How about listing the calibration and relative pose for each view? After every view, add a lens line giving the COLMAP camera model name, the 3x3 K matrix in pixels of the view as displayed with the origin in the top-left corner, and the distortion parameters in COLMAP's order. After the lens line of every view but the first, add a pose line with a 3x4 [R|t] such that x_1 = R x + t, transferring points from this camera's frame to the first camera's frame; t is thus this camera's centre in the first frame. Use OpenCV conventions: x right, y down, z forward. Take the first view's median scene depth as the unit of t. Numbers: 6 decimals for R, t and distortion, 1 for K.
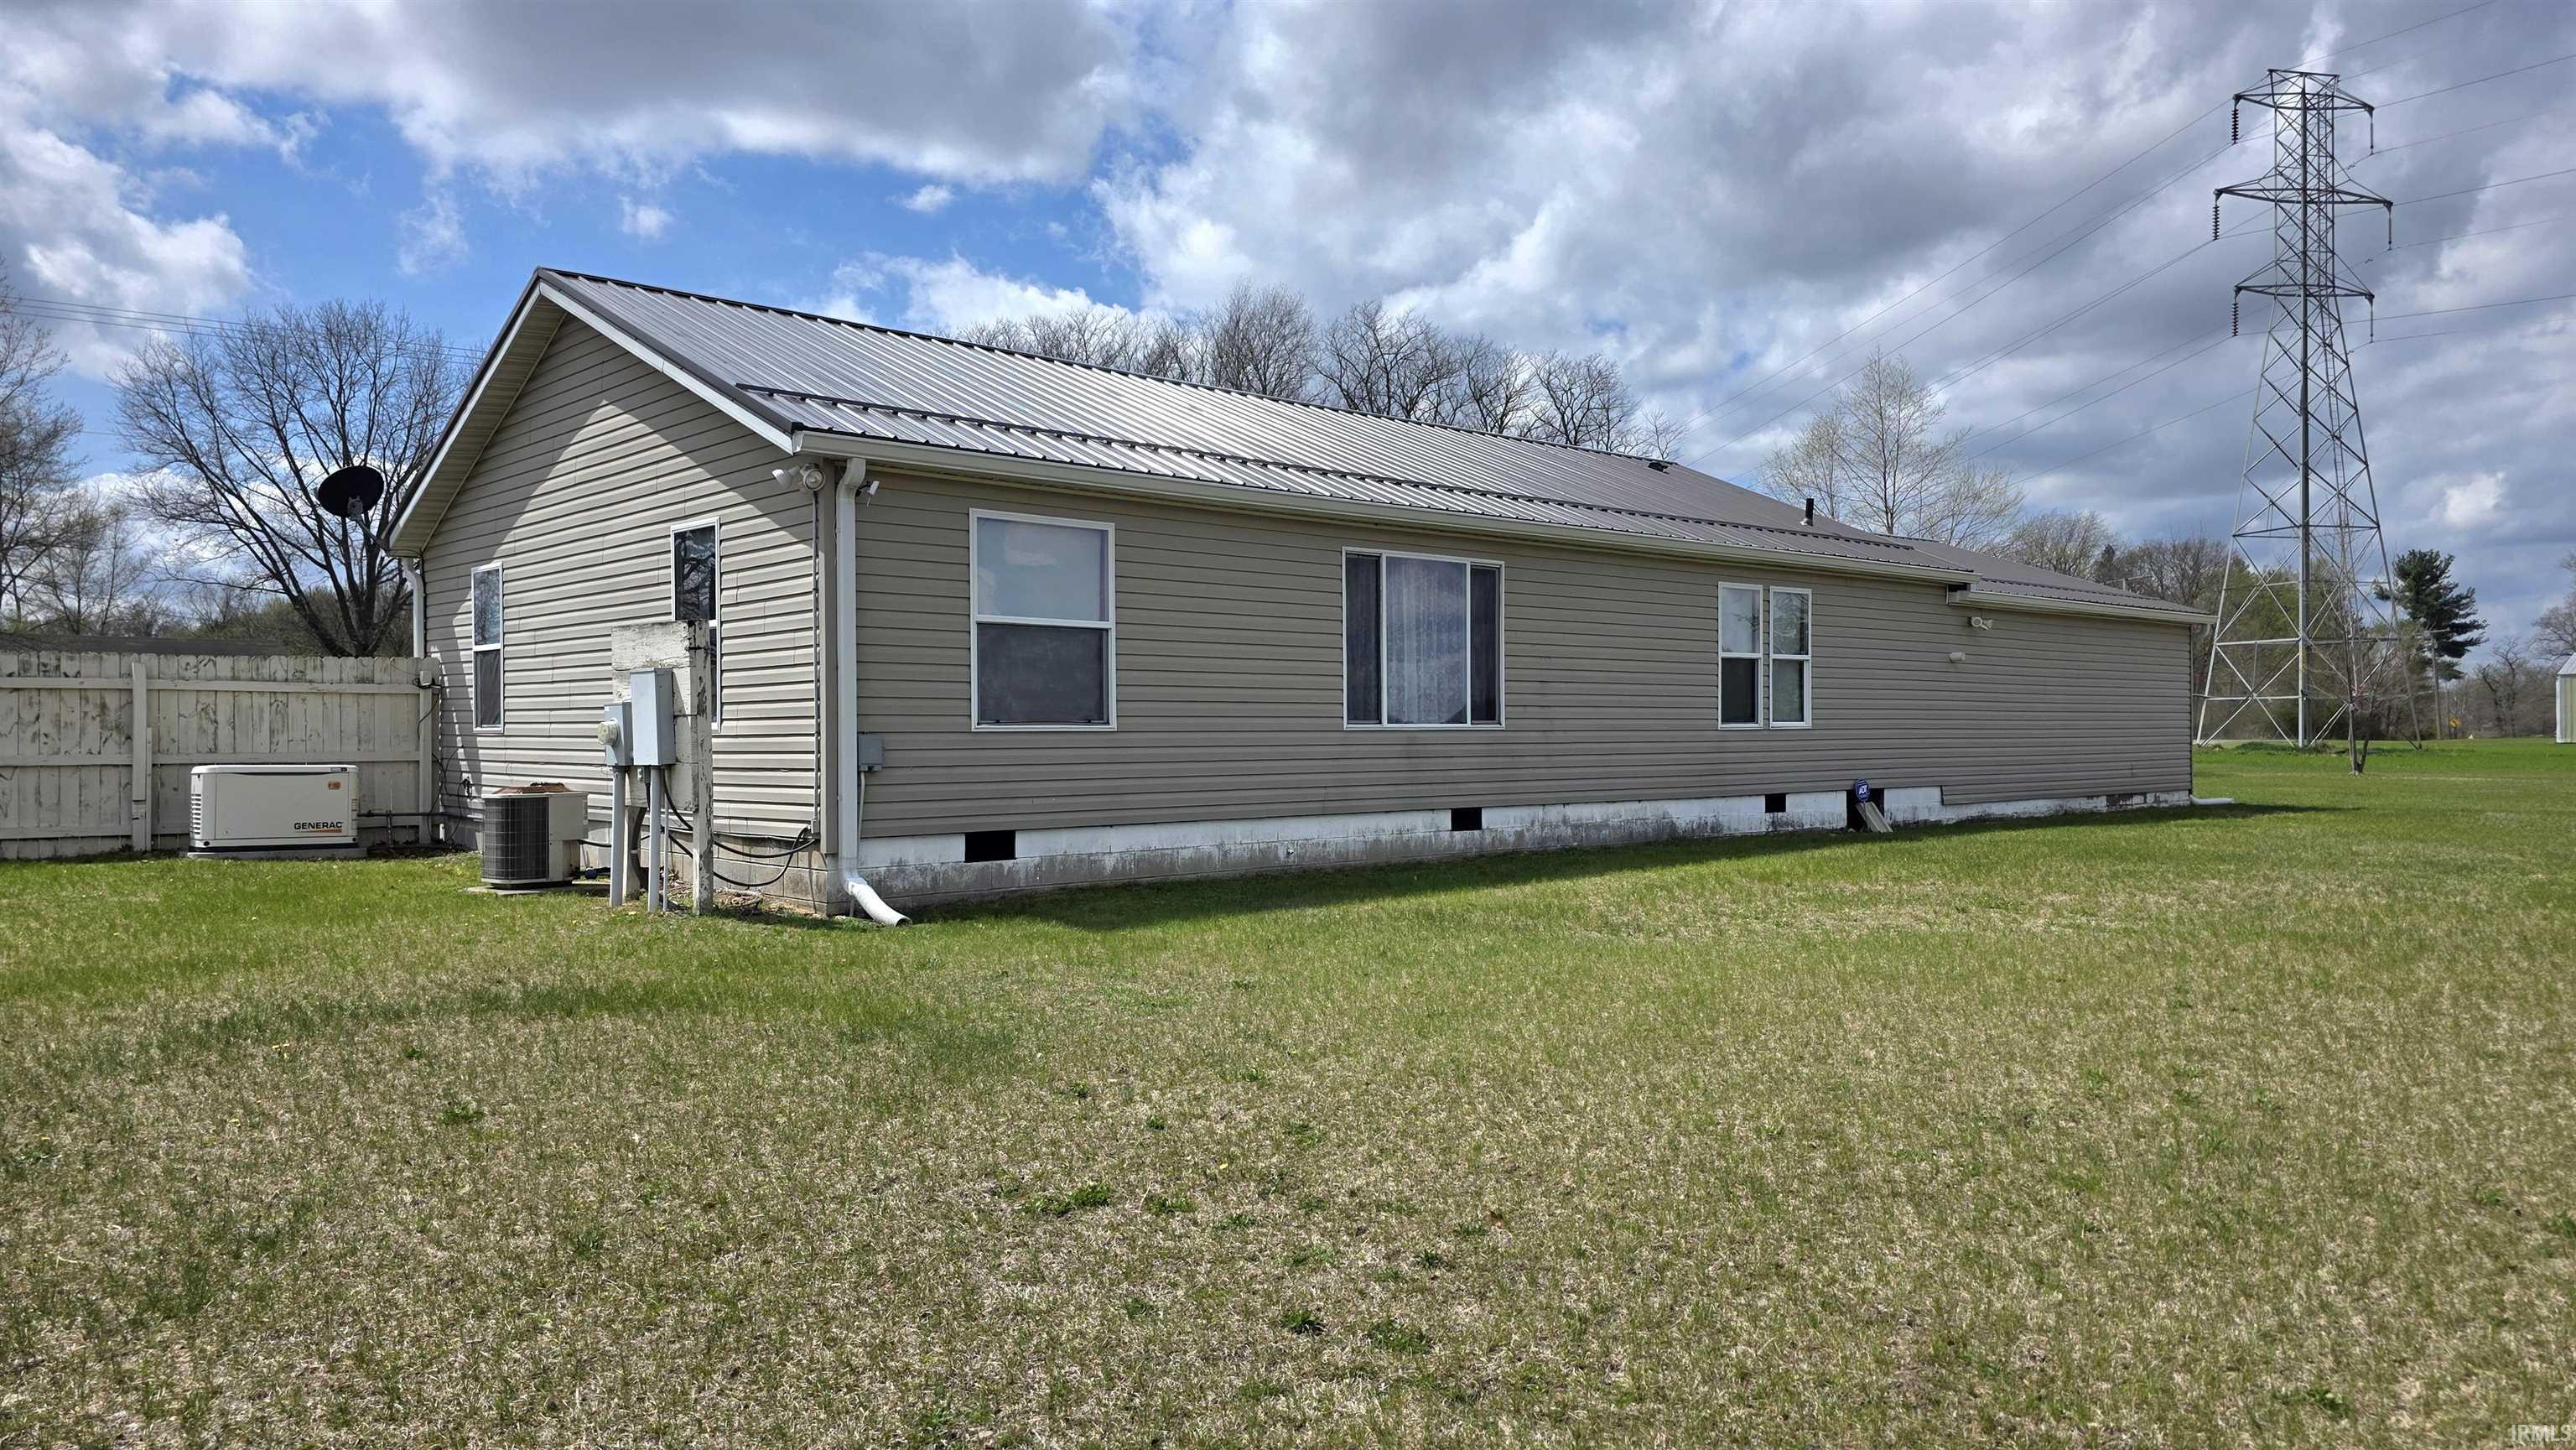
lens RADIAL K [[1647.9, 0, 1288.0], [0, 1647.9, 725.0], [0, 0, 1]] dist [0.148381, -0.001062]
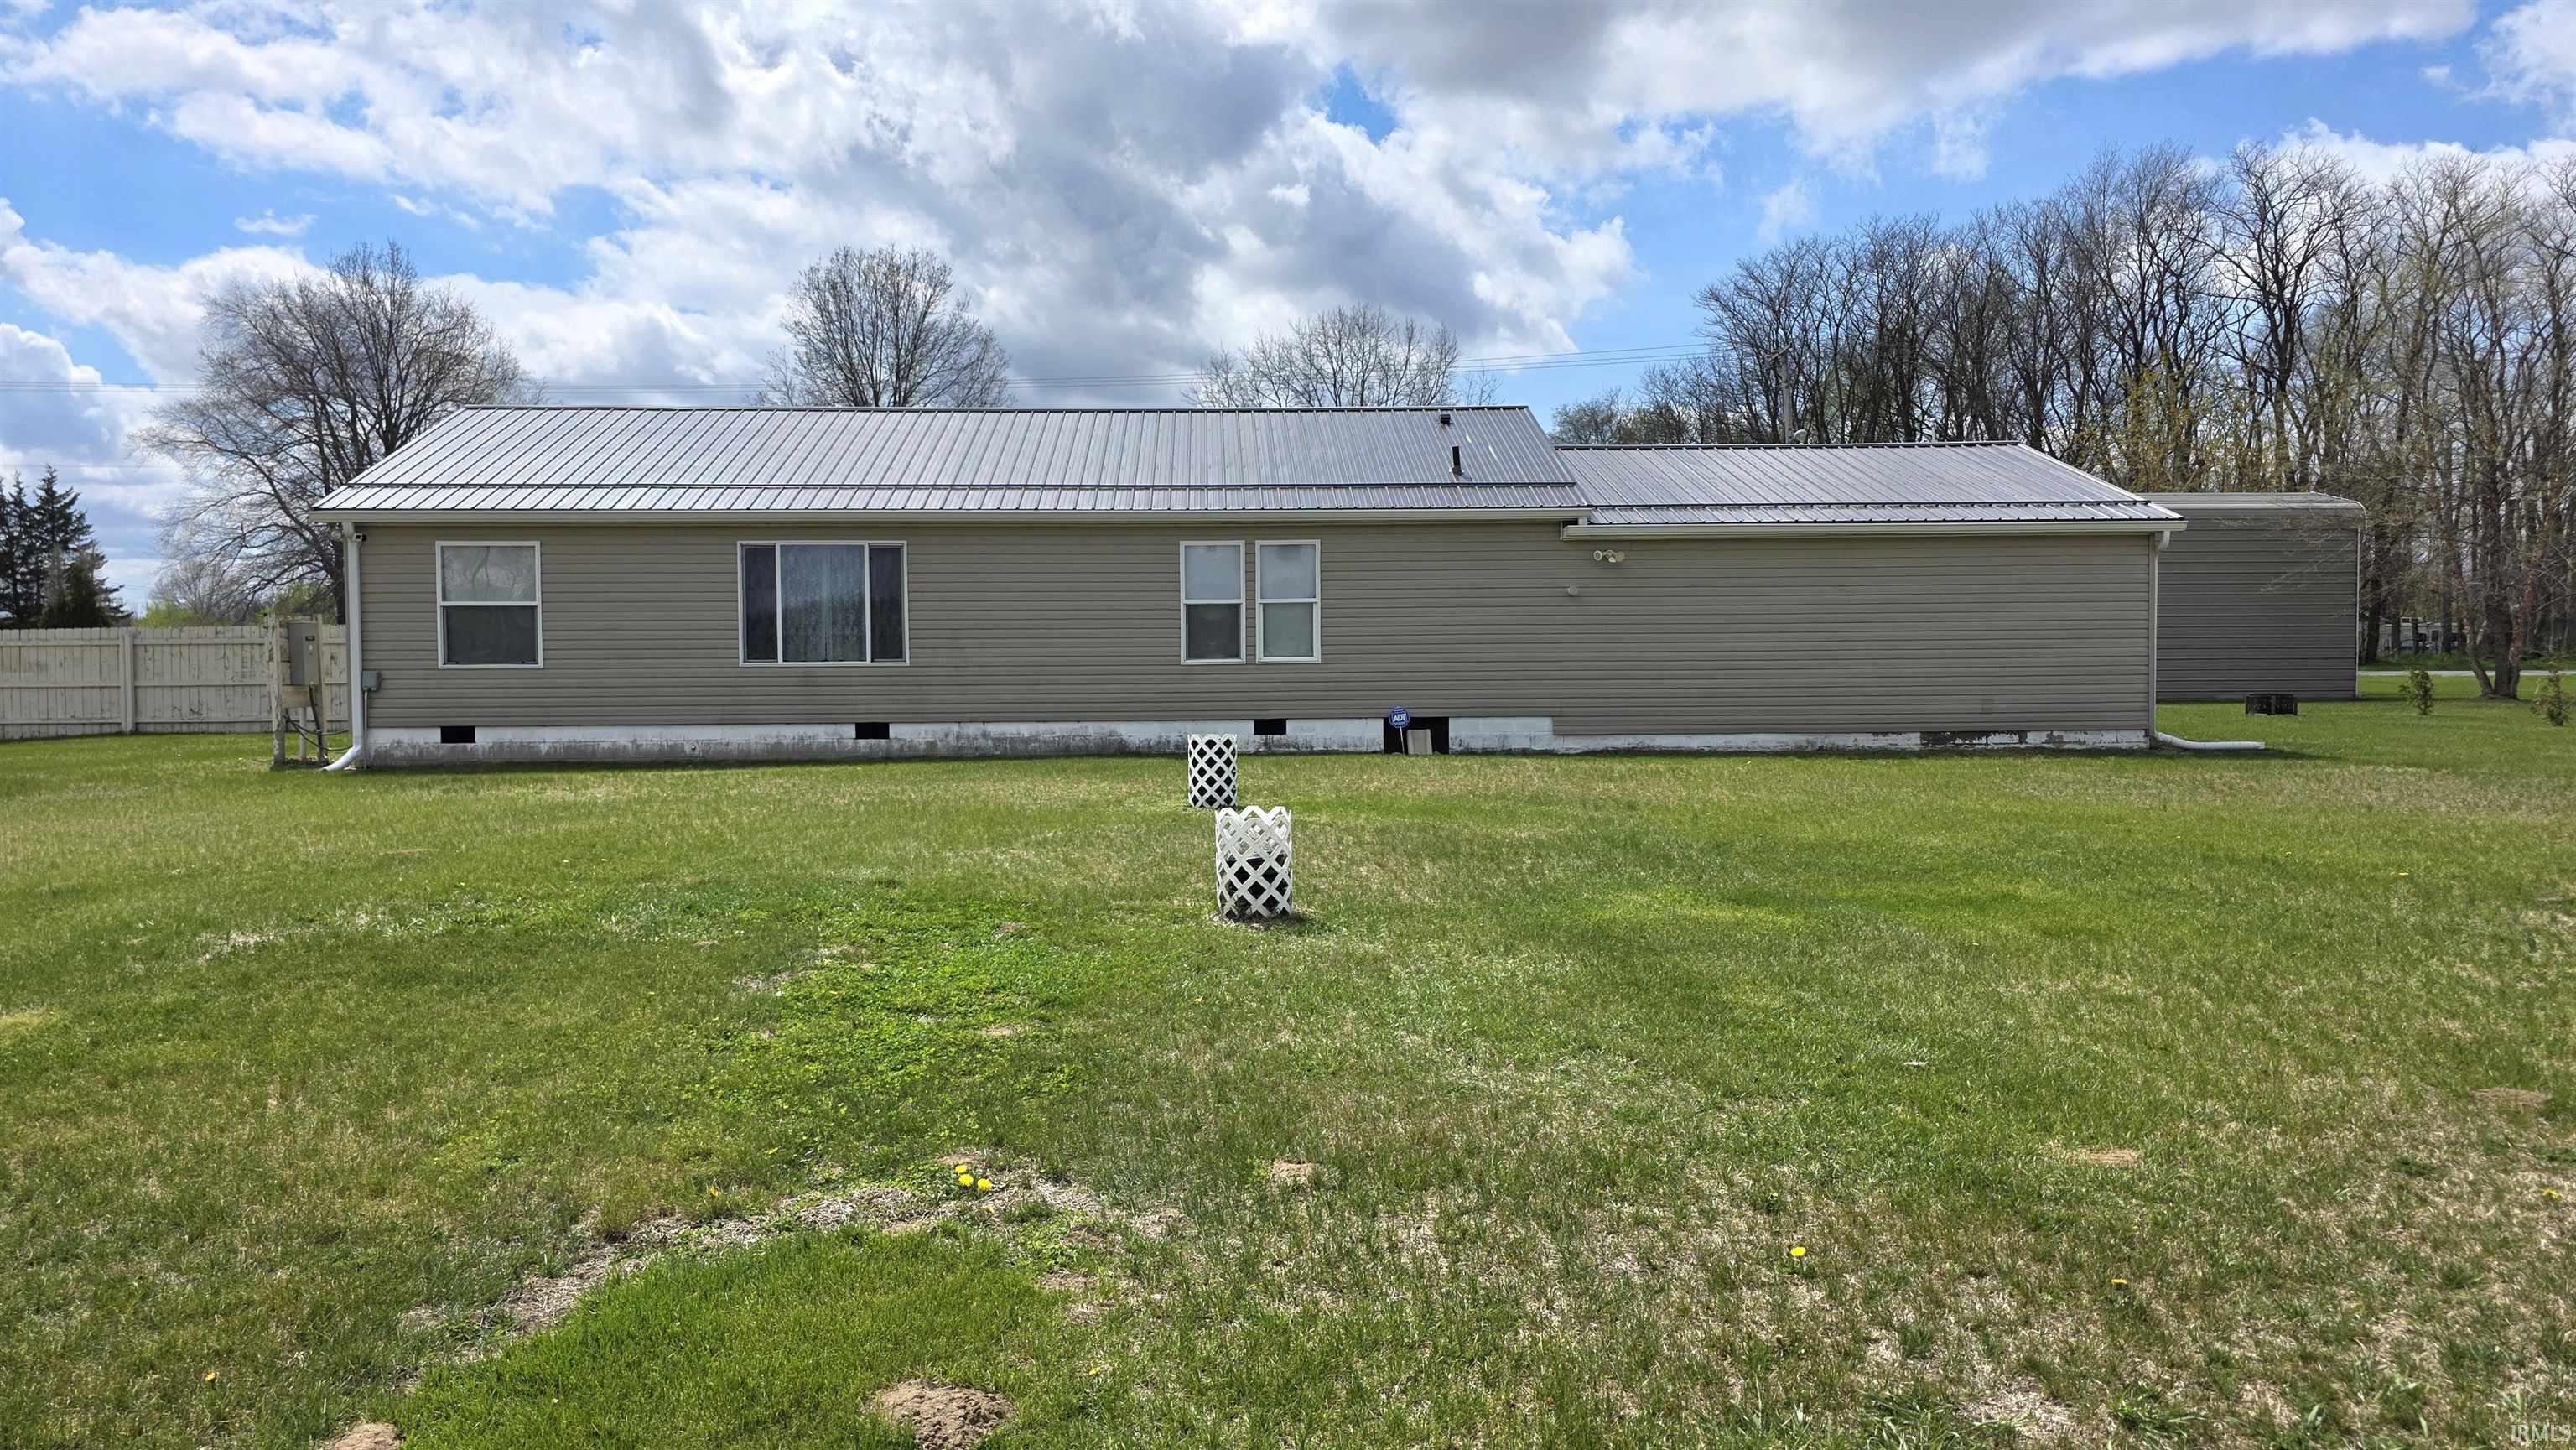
lens RADIAL K [[1647.9, 0, 1288.0], [0, 1647.9, 725.0], [0, 0, 1]] dist [0.148381, -0.001062]
pose [[0.758386, 0.013998, -0.651655, 1.270794], [0.009012, 0.999449, 0.031958, 0.010702], [0.651743, -0.030109, 0.757842, 0.167678]]
